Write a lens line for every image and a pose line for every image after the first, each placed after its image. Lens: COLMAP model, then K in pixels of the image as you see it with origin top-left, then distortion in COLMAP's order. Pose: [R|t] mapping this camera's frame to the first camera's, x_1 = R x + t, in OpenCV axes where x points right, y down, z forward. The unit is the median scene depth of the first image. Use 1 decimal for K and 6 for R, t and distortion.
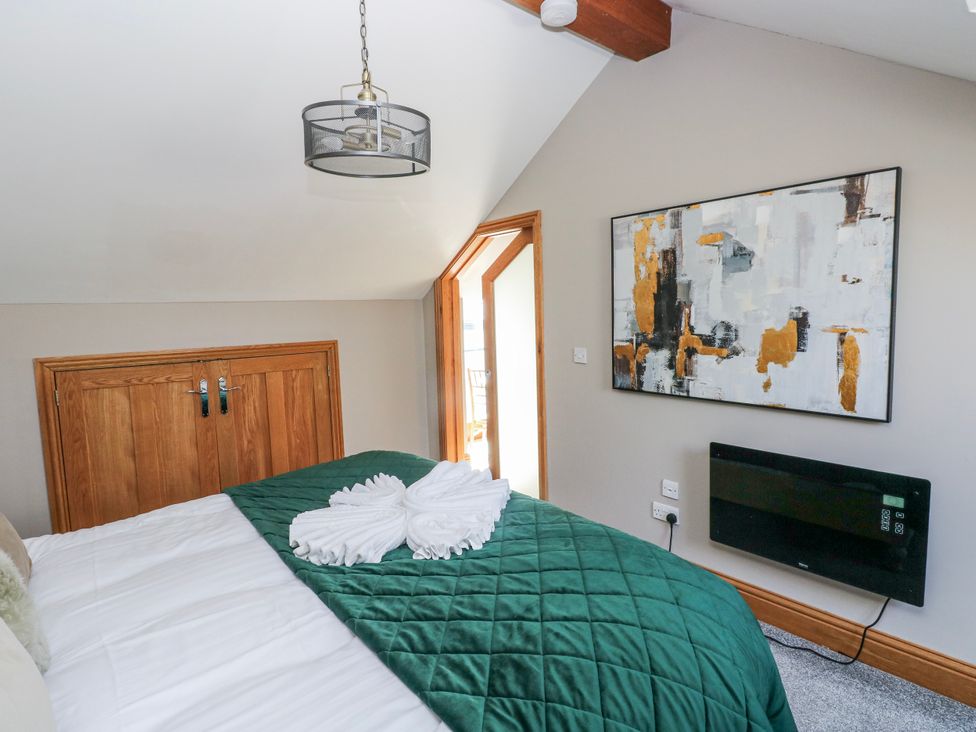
lens RADIAL K [[511.4, 0, 476.5], [0, 511.4, 362.4], [0, 0, 1]] dist [0.001638, -0.012391]
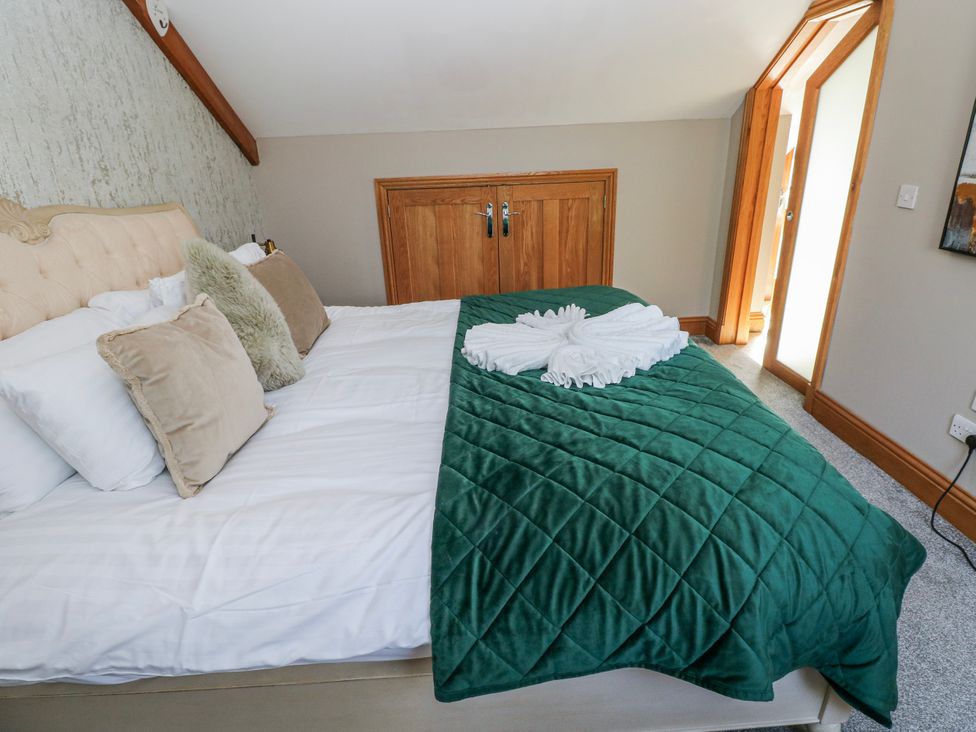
lens RADIAL K [[511.4, 0, 476.5], [0, 511.4, 362.4], [0, 0, 1]] dist [0.001638, -0.012391]
pose [[0.783170, 0.233124, -0.576453, 0.209583], [-0.044220, 0.945593, 0.322332, 0.003489], [0.620233, -0.226950, 0.750869, 0.060056]]
